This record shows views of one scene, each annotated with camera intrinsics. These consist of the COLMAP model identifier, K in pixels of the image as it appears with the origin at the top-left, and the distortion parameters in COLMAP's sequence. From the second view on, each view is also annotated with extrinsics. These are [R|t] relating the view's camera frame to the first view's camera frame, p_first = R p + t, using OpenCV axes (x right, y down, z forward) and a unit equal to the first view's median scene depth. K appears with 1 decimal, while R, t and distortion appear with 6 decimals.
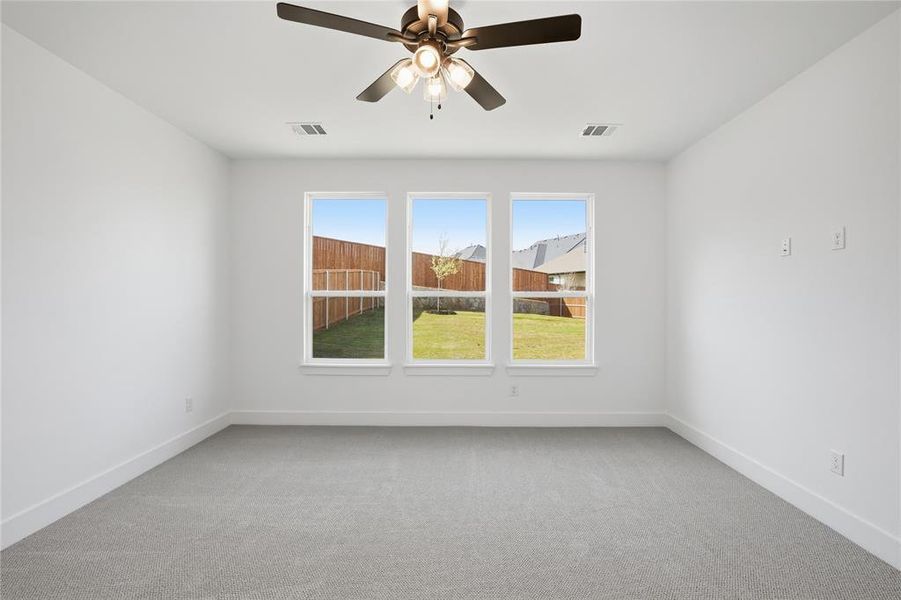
lens RADIAL K [[444.7, 0, 450.5], [0, 444.7, 300.7], [0, 0, 1]] dist [-0.000979, 0.000833]
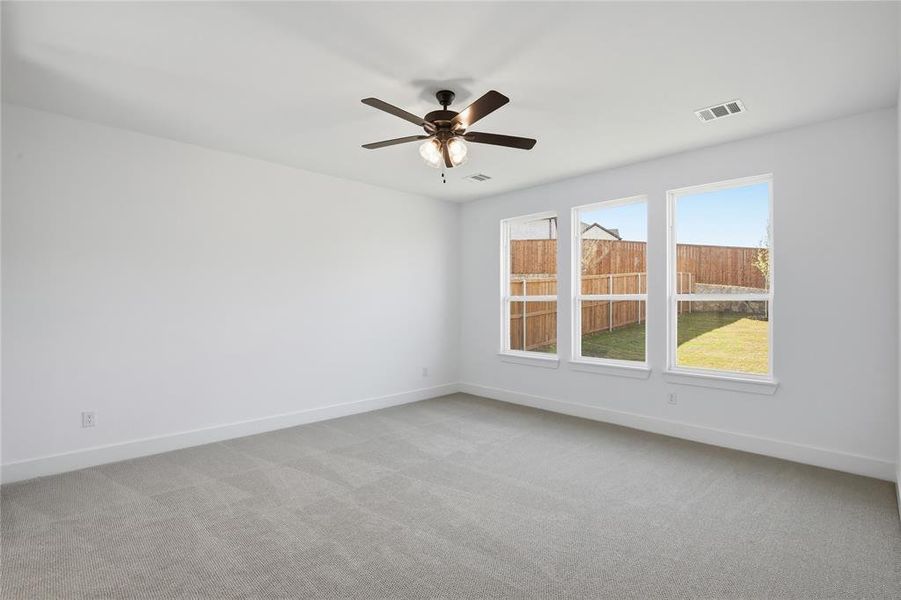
lens RADIAL K [[444.7, 0, 451.2], [0, 444.7, 299.8], [0, 0, 1]] dist [-0.000979, 0.000833]
pose [[0.703803, -0.003427, -0.710387, 0.269190], [-0.003931, 0.999954, -0.008719, 0.000254], [0.710385, 0.008929, 0.703757, -0.005639]]
